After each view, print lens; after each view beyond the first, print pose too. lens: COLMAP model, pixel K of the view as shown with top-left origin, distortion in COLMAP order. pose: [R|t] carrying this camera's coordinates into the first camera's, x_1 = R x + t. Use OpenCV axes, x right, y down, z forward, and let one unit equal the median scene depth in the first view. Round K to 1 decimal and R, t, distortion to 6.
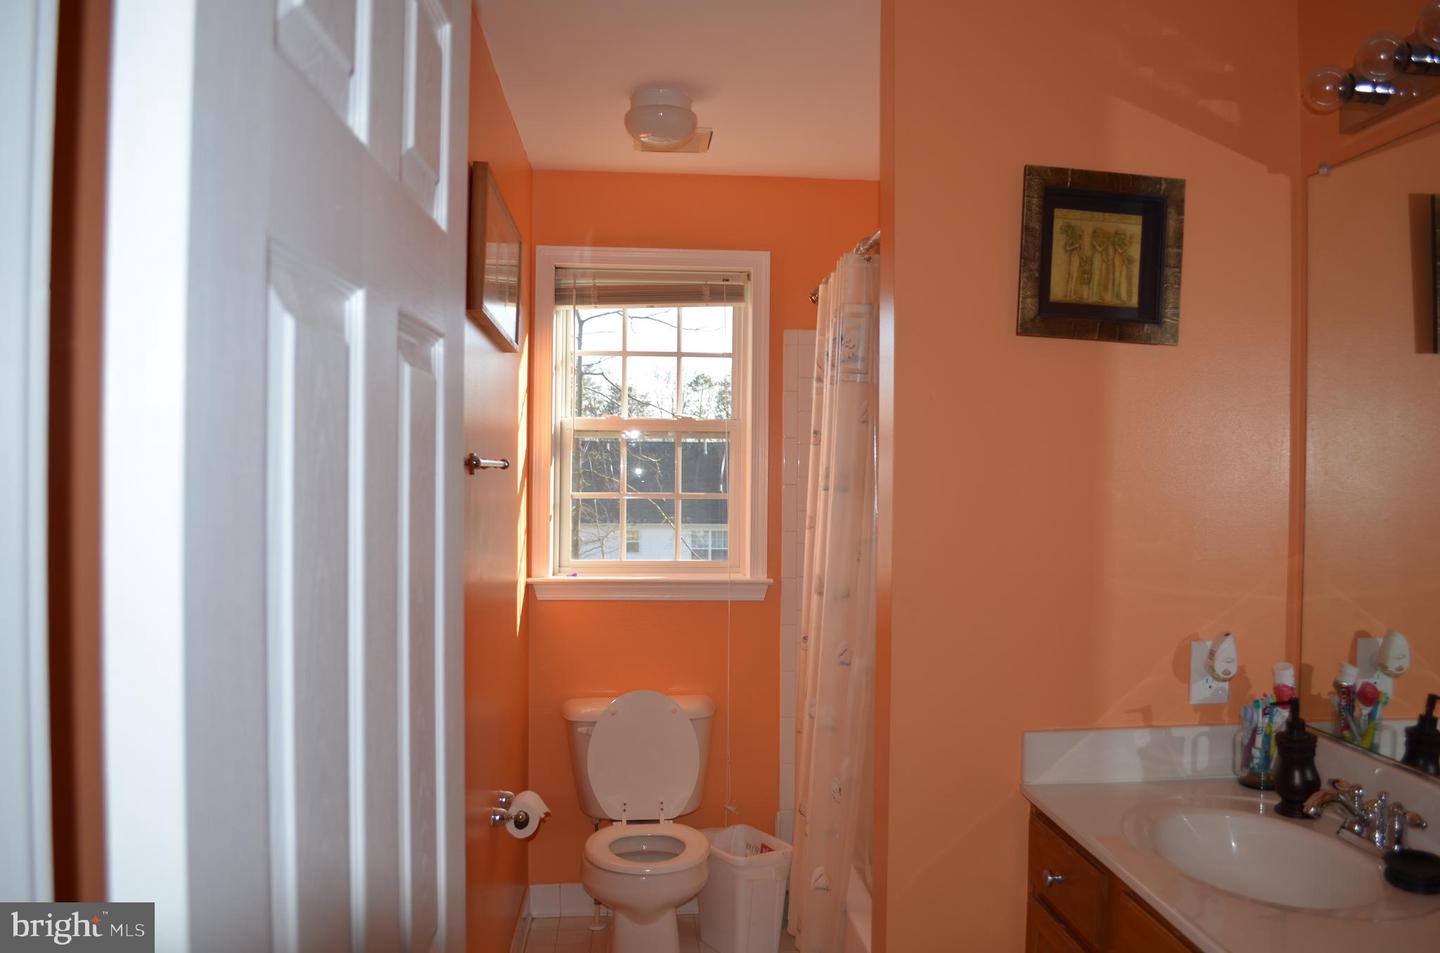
lens RADIAL K [[1135.2, 0, 732.8], [0, 1135.2, 474.5], [0, 0, 1]] dist [-0.075080, 0.009731]
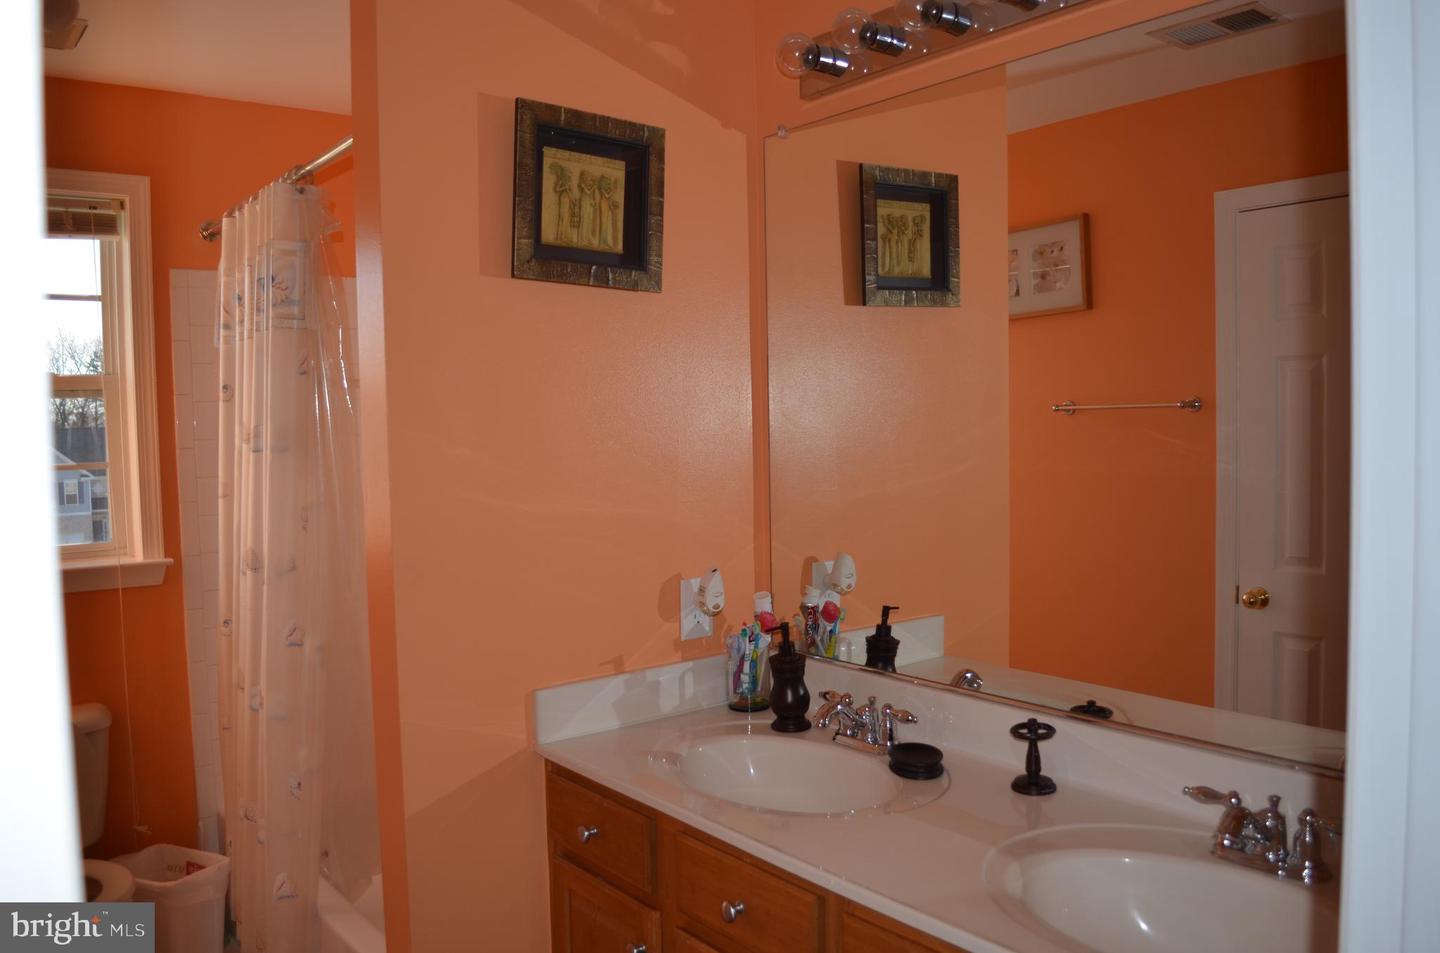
lens RADIAL K [[1135.2, 0, 732.8], [0, 1135.2, 474.5], [0, 0, 1]] dist [-0.075080, 0.009731]
pose [[0.836812, -0.054605, 0.544760, -0.118286], [0.033397, 0.998252, 0.048760, 0.001734], [-0.546470, -0.022609, 0.837173, 0.099087]]
